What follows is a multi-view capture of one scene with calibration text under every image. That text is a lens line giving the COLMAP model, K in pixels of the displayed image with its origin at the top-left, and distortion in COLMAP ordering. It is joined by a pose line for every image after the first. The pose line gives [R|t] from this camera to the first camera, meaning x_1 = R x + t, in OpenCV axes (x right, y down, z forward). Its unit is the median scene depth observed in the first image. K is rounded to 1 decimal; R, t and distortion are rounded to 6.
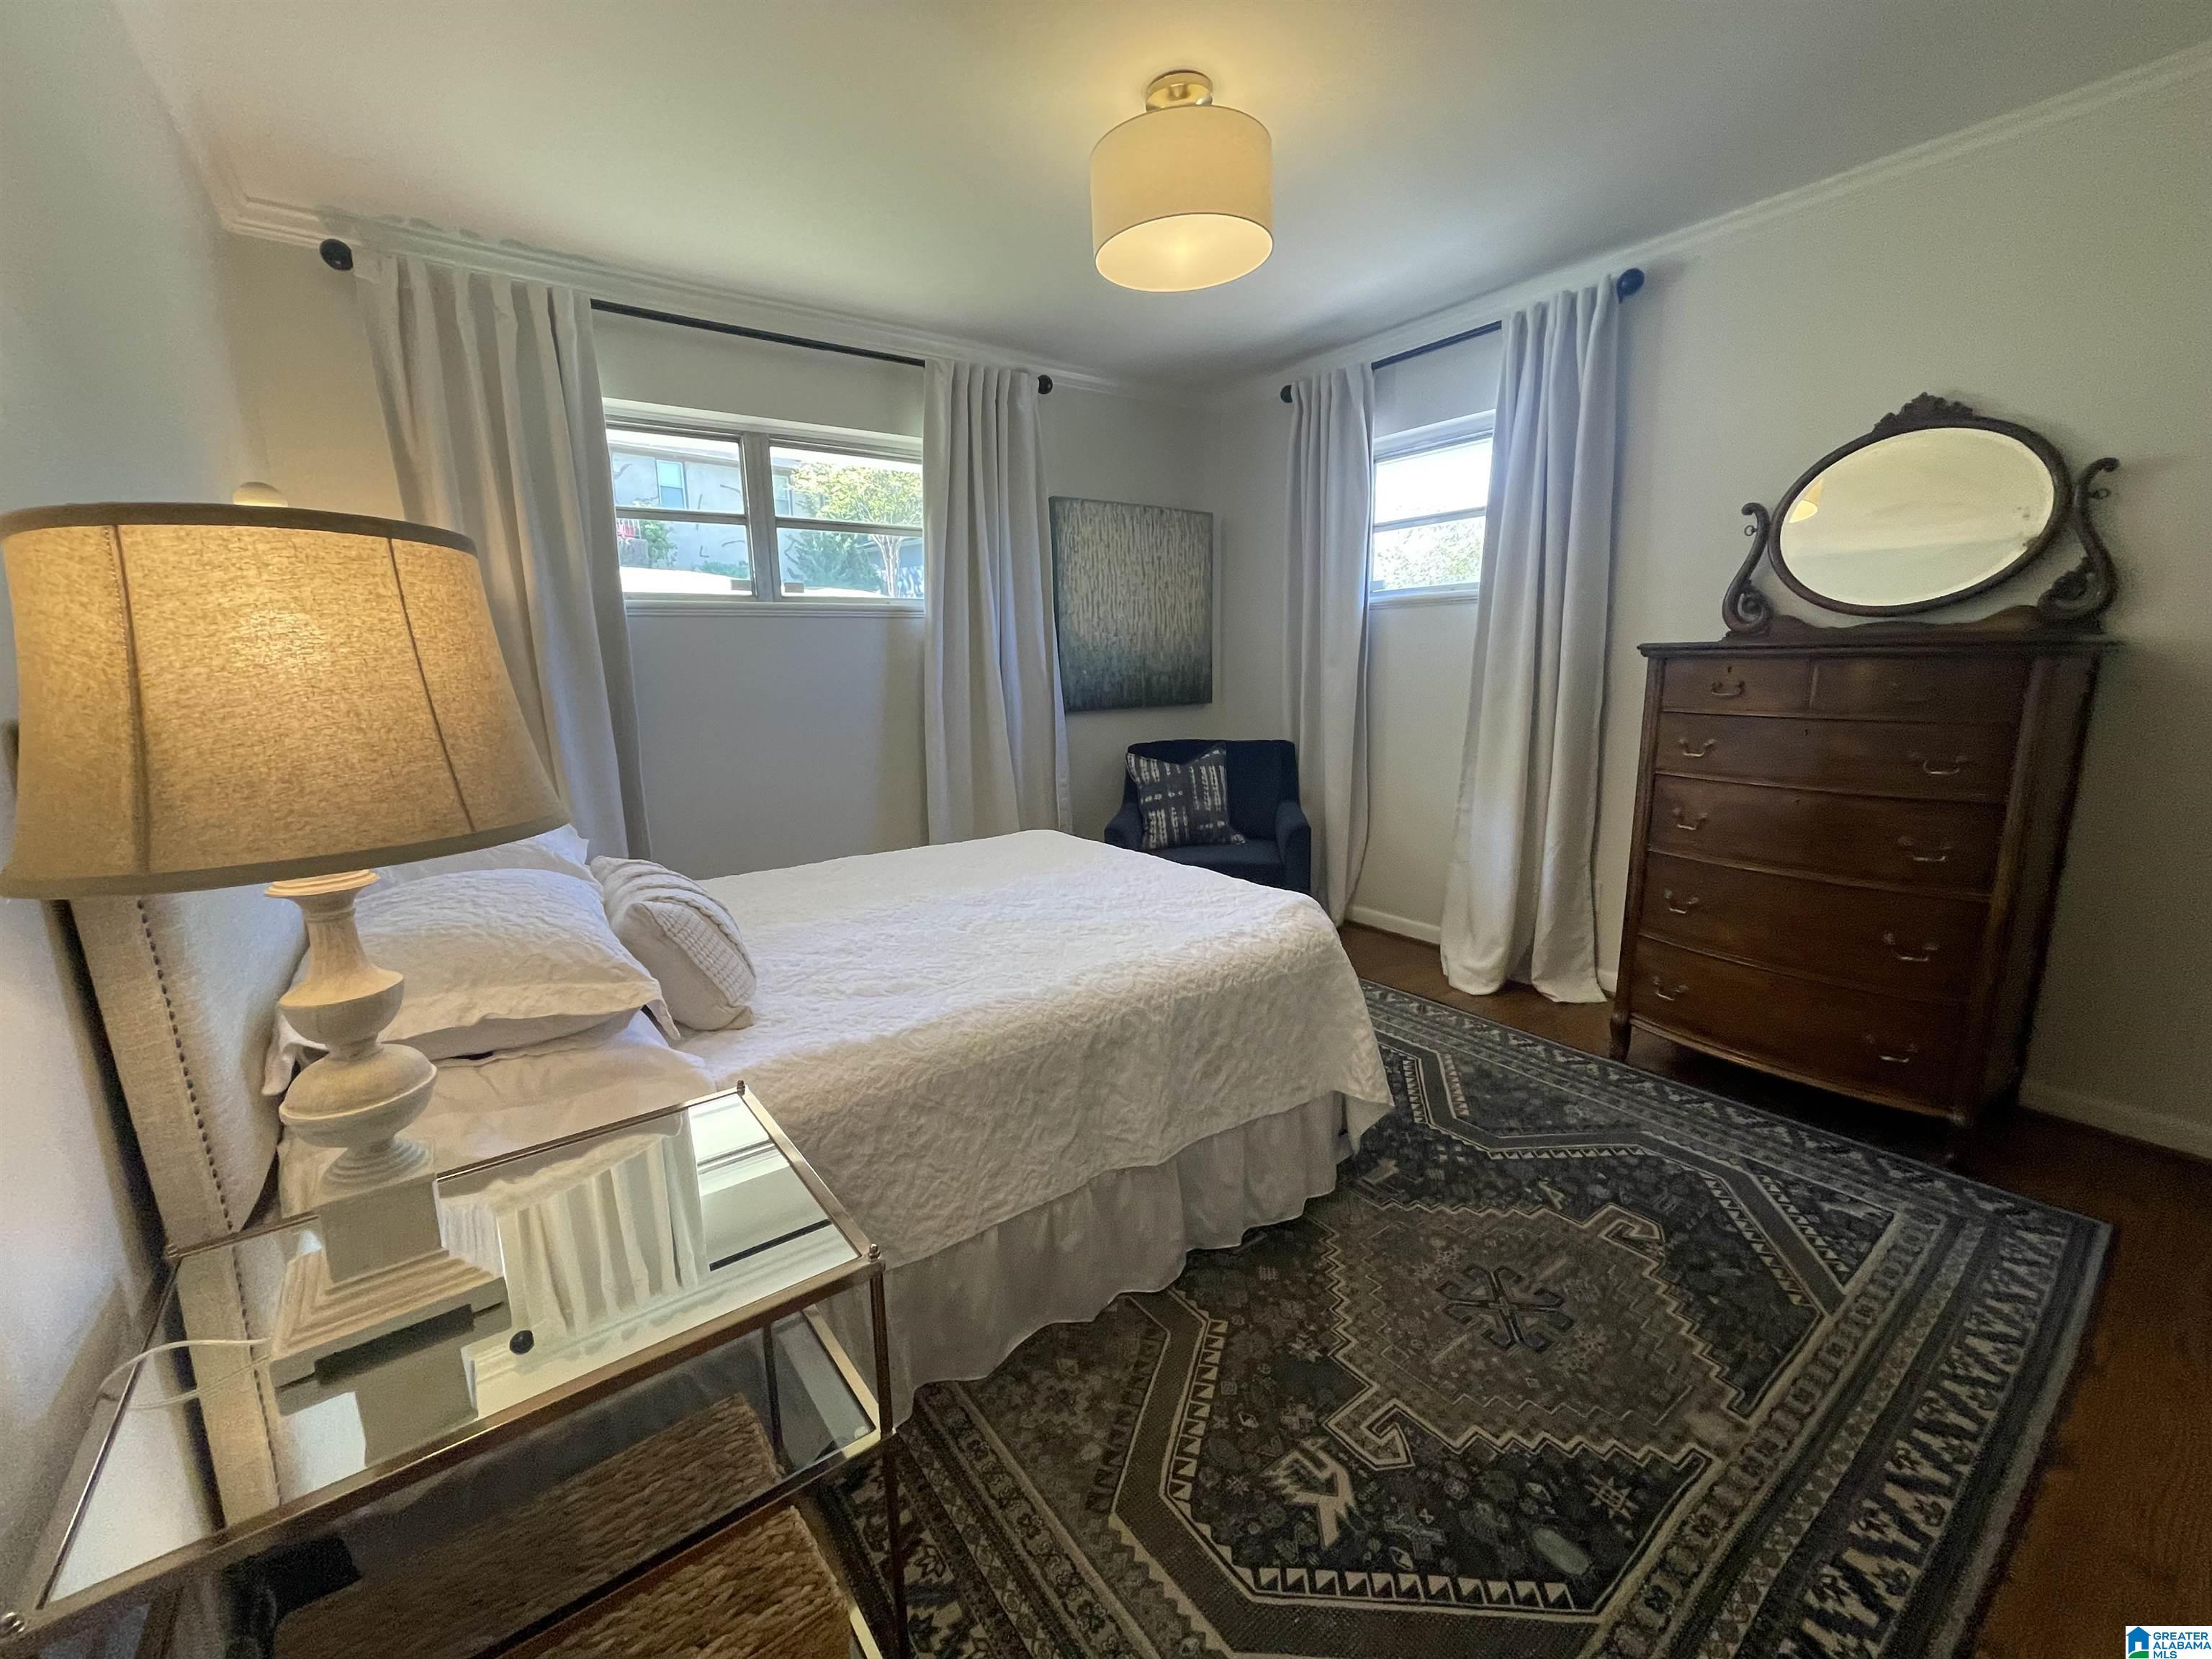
lens RADIAL K [[895.3, 0, 1092.6], [0, 895.3, 827.8], [0, 0, 1]] dist [-0.007754, 0.002264]
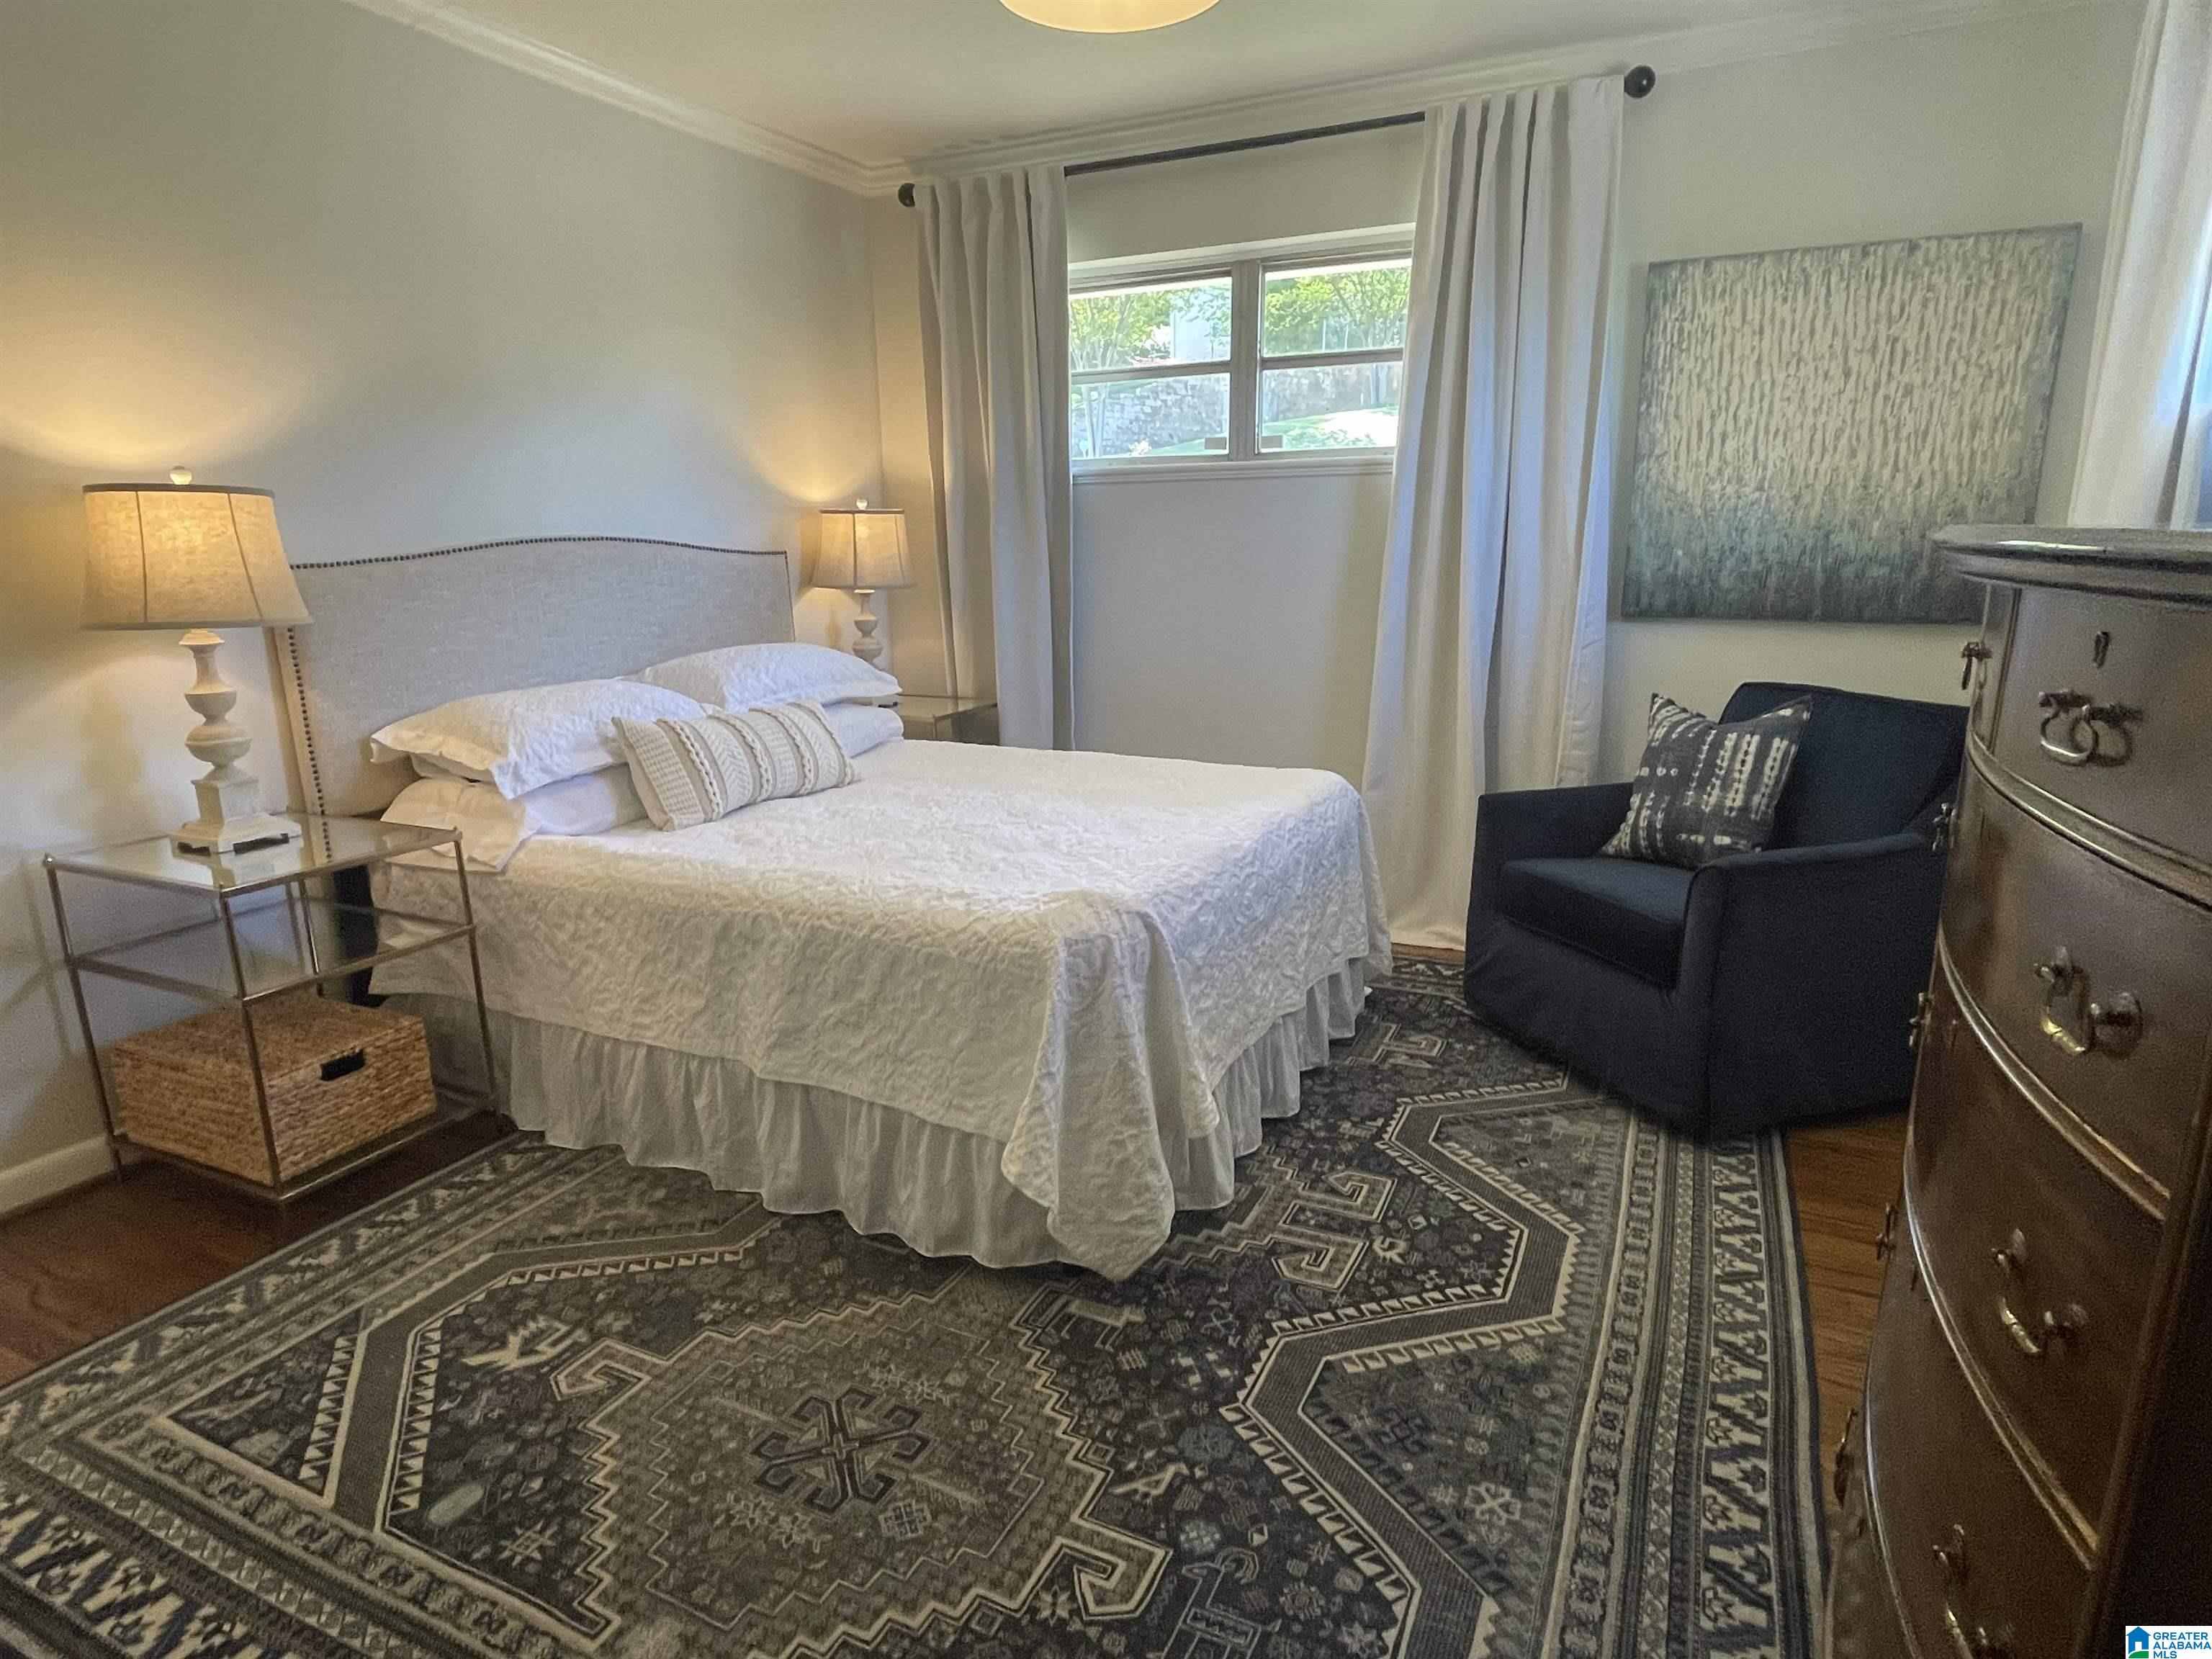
lens RADIAL K [[1213.9, 0, 1113.1], [0, 1213.9, 821.7], [0, 0, 1]] dist [-0.010261, -0.002504]
pose [[0.475284, 0.220796, -0.851677, 1.082252], [-0.162629, 0.973366, 0.161588, -0.135333], [0.864671, 0.061708, 0.498533, 0.552525]]
